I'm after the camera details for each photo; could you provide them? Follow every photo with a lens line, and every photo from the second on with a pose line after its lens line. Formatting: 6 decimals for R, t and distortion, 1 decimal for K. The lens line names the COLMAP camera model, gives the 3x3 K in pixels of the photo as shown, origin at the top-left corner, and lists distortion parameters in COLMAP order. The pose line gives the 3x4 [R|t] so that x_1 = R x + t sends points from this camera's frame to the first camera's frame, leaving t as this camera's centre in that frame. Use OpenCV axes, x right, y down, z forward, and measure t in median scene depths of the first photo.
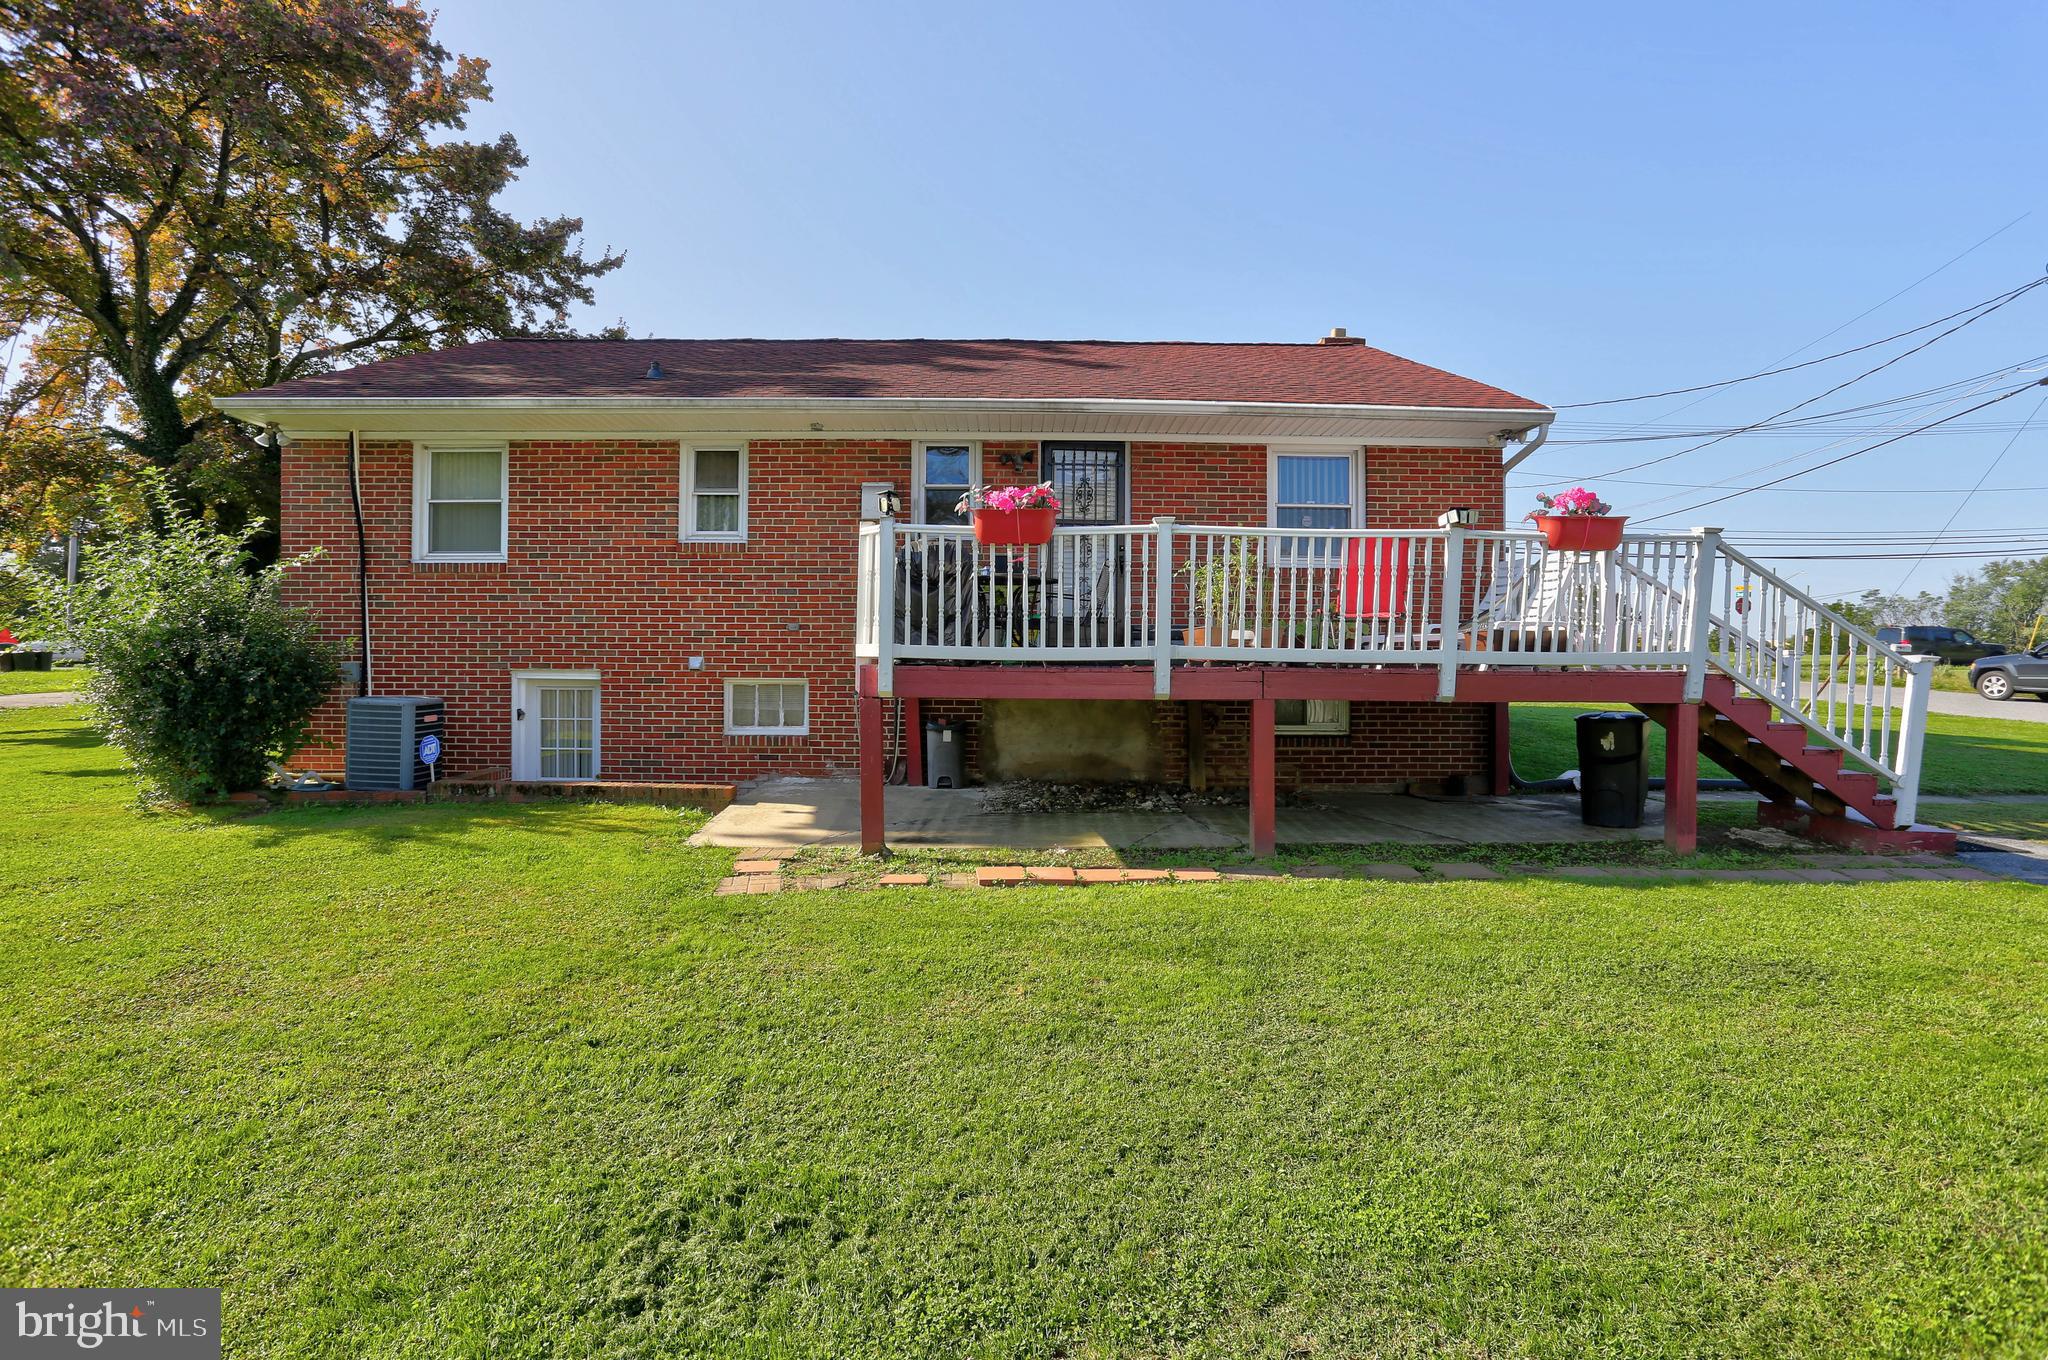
lens RADIAL K [[1007.9, 0, 1020.8], [0, 1007.9, 672.7], [0, 0, 1]] dist [-0.041565, 0.013173]
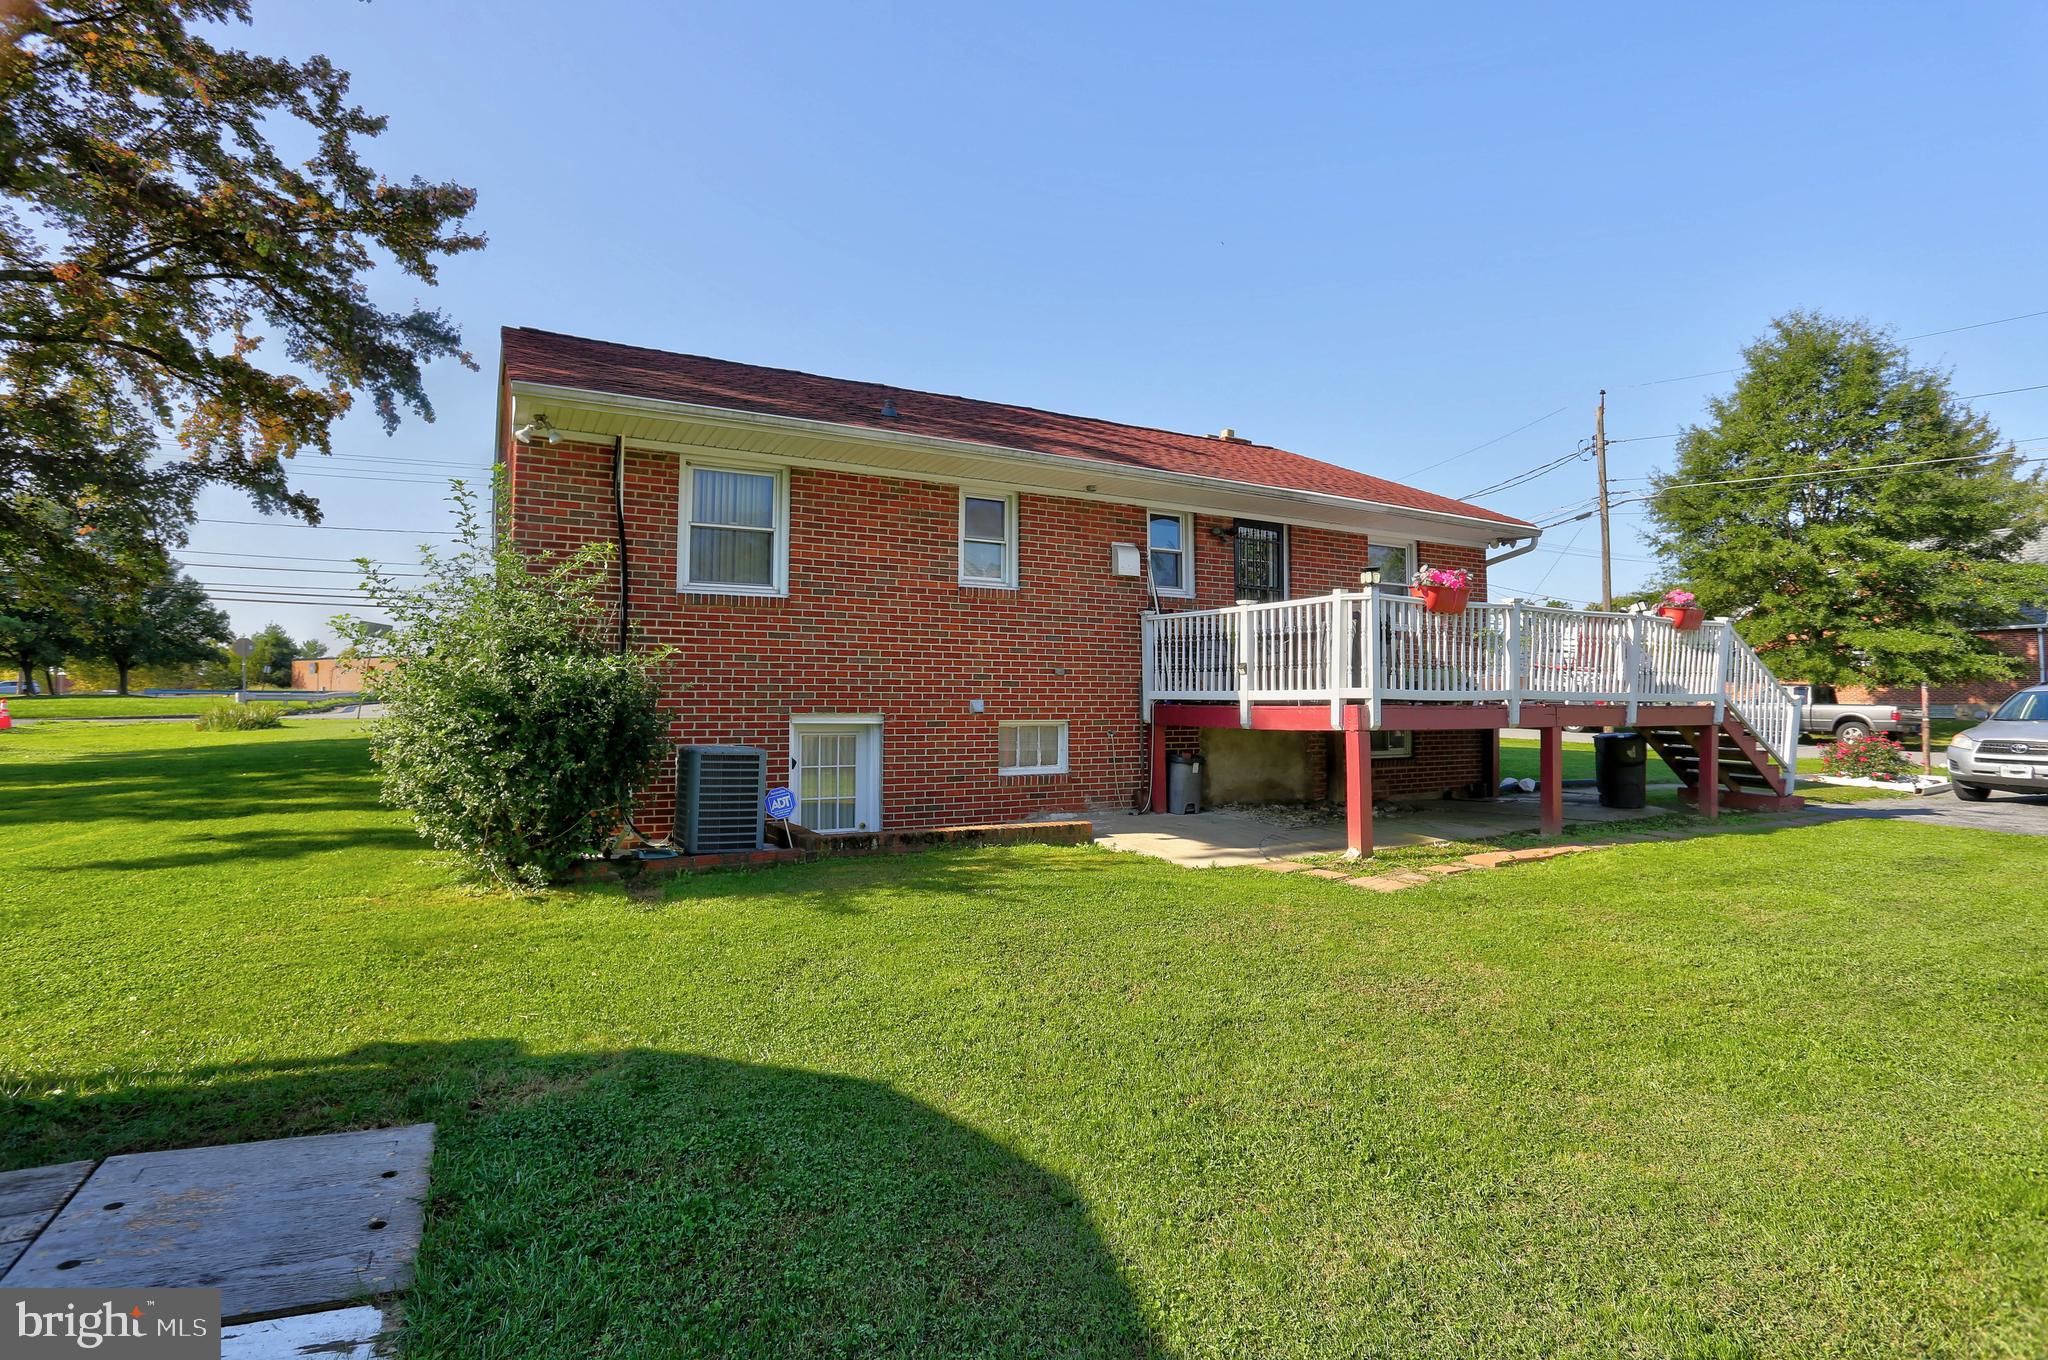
lens RADIAL K [[1007.9, 0, 975.7], [0, 1007.9, 683.2], [0, 0, 1]] dist [-0.041565, 0.013173]
pose [[0.880904, 0.004924, 0.473270, -0.805636], [0.011215, 0.999448, -0.031273, -0.000586], [-0.473163, 0.032856, 0.880362, 0.103591]]
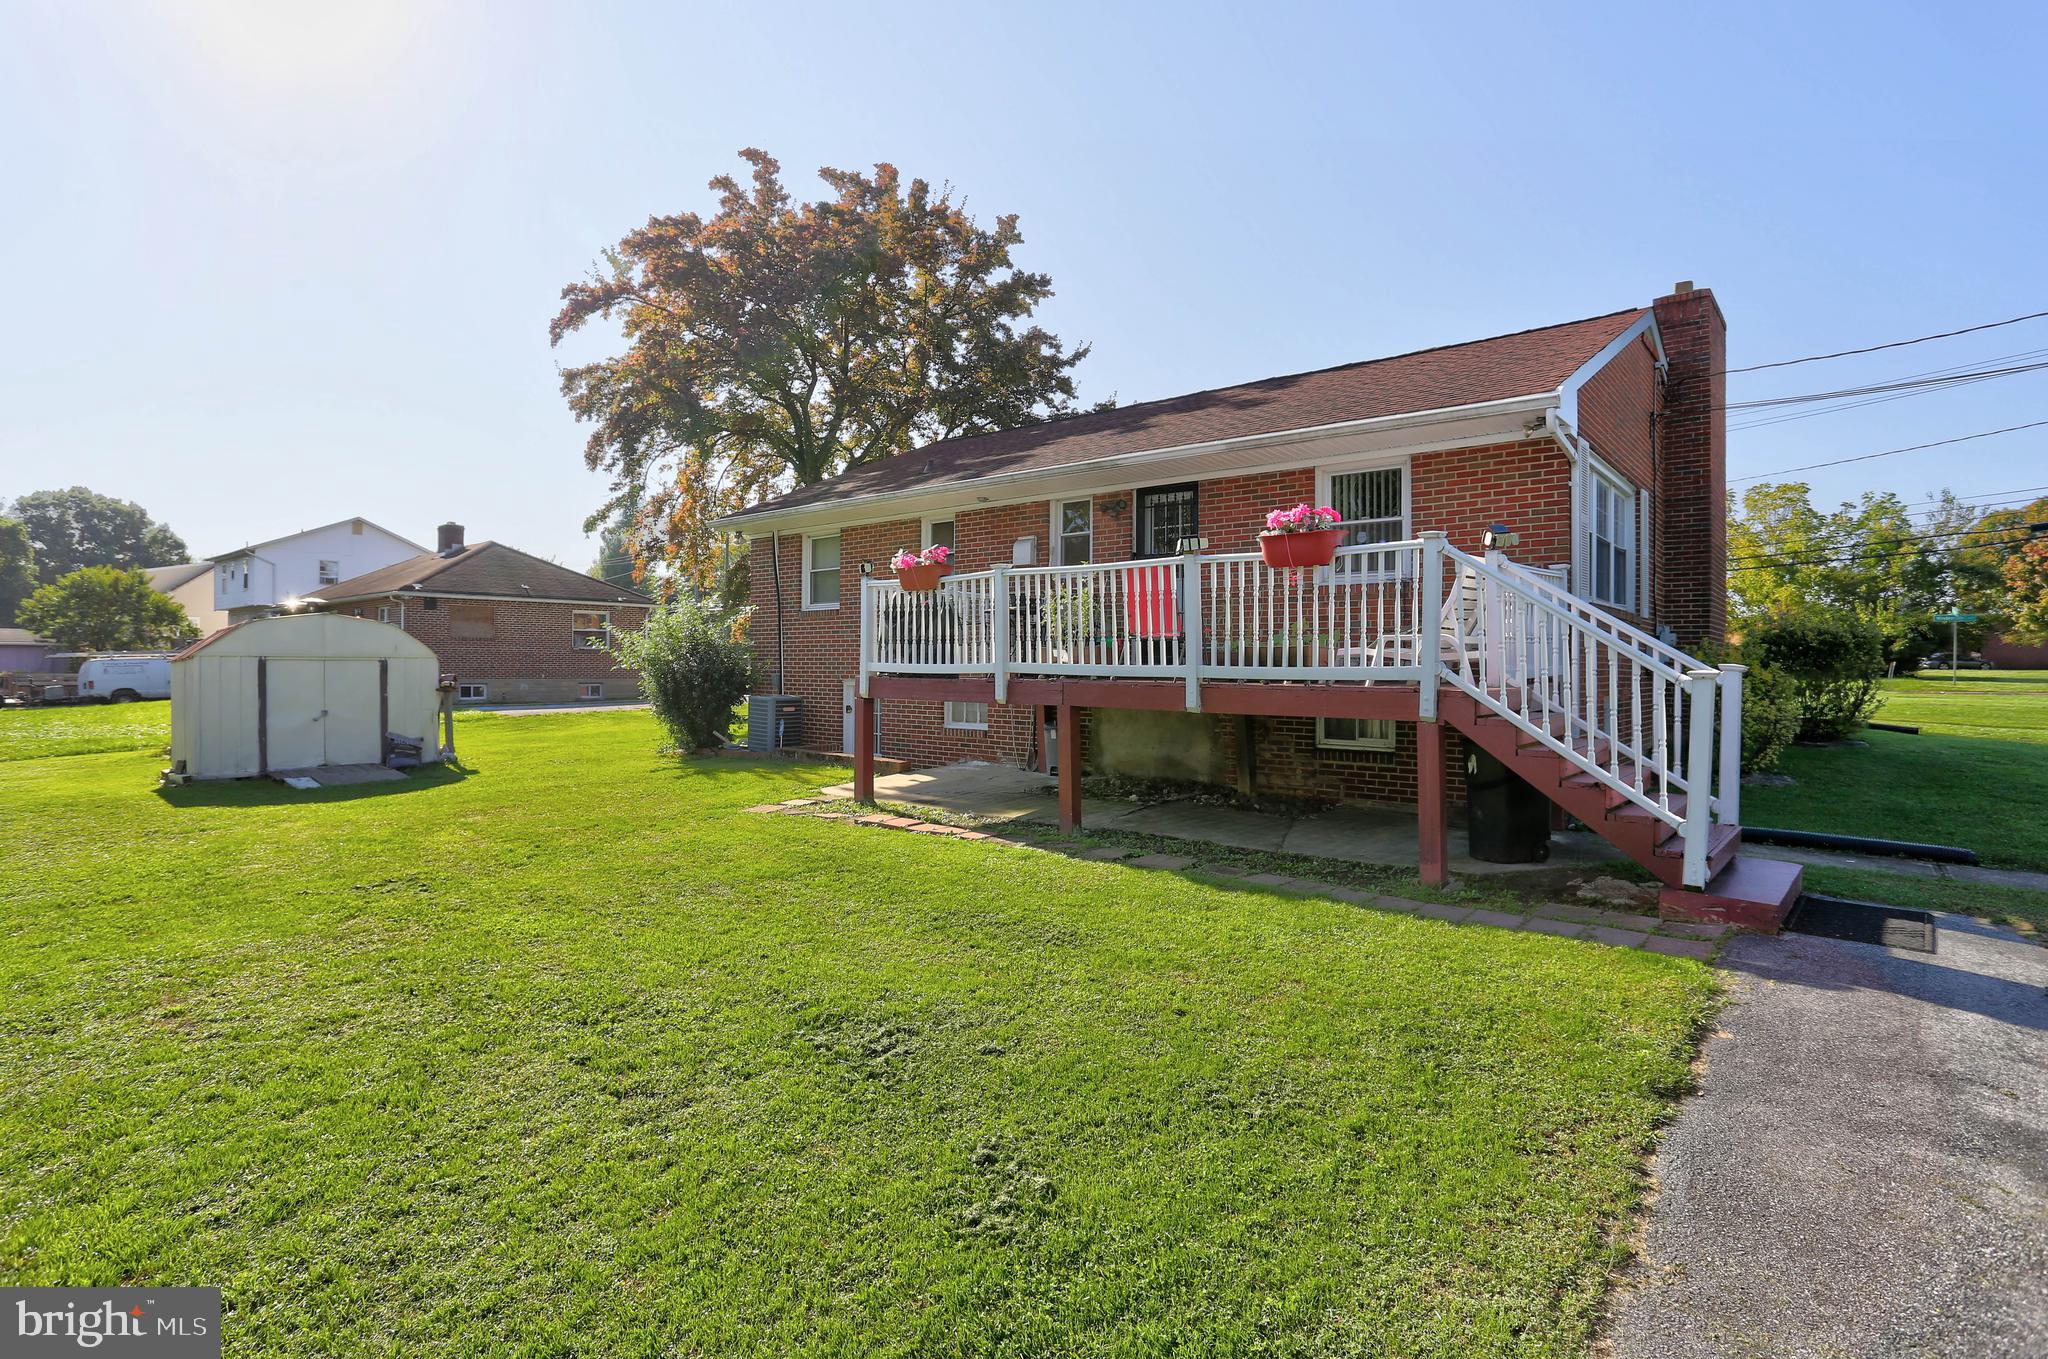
lens RADIAL K [[1007.9, 0, 1038.4], [0, 1007.9, 700.0], [0, 0, 1]] dist [-0.041565, 0.013173]
pose [[0.759715, 0.020687, -0.649927, 0.699348], [-0.013794, 0.999782, 0.015699, 0.000392], [0.650110, -0.002961, 0.759834, 0.029121]]
